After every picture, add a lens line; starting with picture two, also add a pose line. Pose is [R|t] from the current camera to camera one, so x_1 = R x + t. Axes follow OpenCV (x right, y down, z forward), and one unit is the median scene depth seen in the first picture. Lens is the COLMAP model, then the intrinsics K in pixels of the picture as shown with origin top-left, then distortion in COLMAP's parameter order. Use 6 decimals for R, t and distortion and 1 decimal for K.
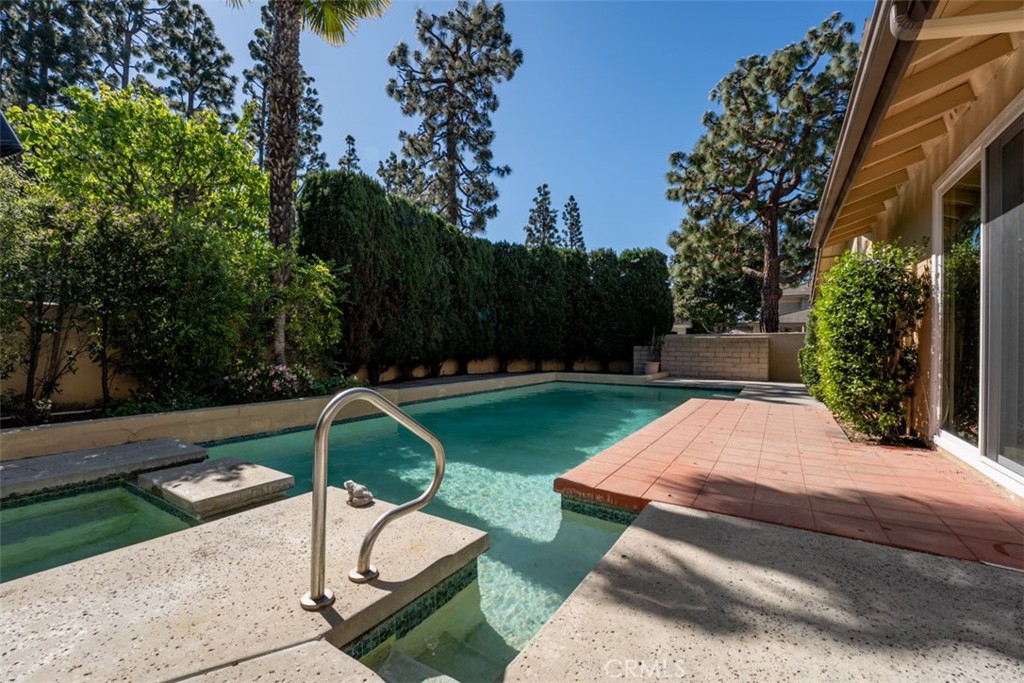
lens RADIAL K [[415.4, 0, 512.0], [0, 415.4, 341.5], [0, 0, 1]] dist [-0.029492, -0.000016]
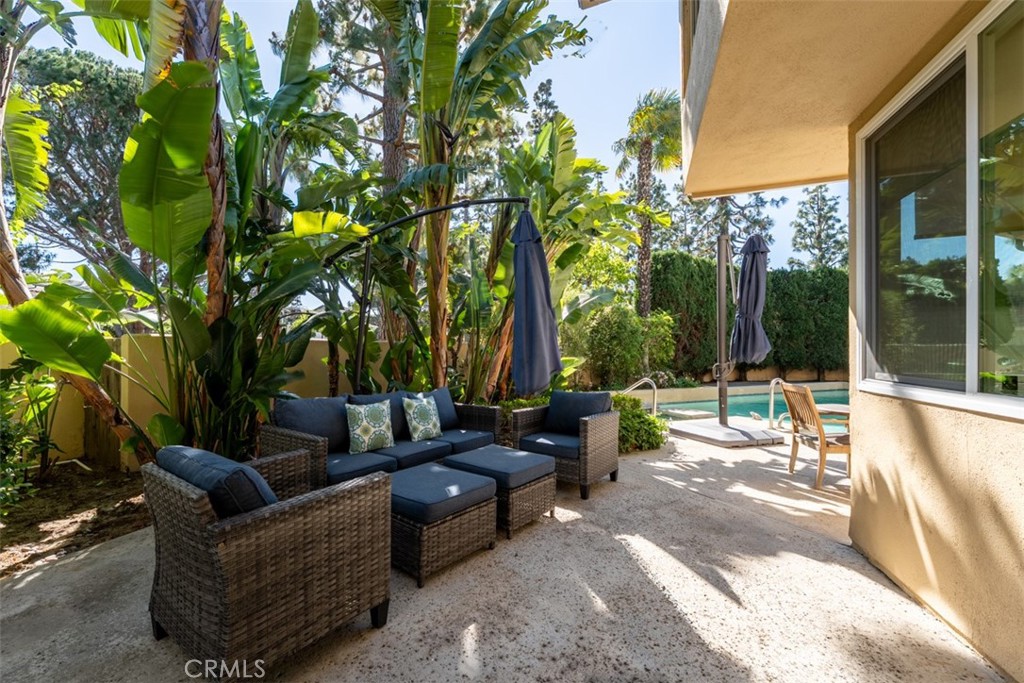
lens RADIAL K [[427.7, 0, 461.8], [0, 427.7, 347.8], [0, 0, 1]] dist [-0.002253, -0.000090]
pose [[0.815816, -0.012772, -0.578170, -0.056328], [0.012629, 0.999911, -0.004269, -0.021984], [0.578174, -0.003819, 0.815905, -0.460664]]
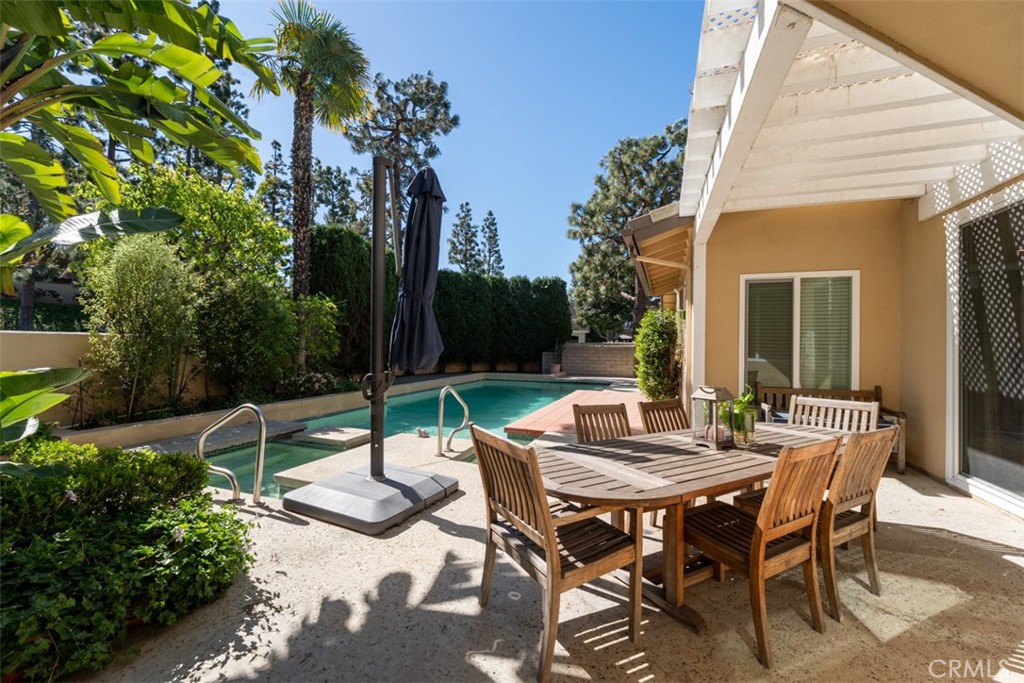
lens RADIAL K [[403.0, 0, 512.0], [0, 403.0, 341.5], [0, 0, 1]] dist [-0.014560, -0.000030]
pose [[0.978521, 0.003769, 0.206111, -0.061497], [-0.004704, 0.999981, 0.004049, -0.025484], [-0.206092, -0.004932, 0.978520, -0.222186]]
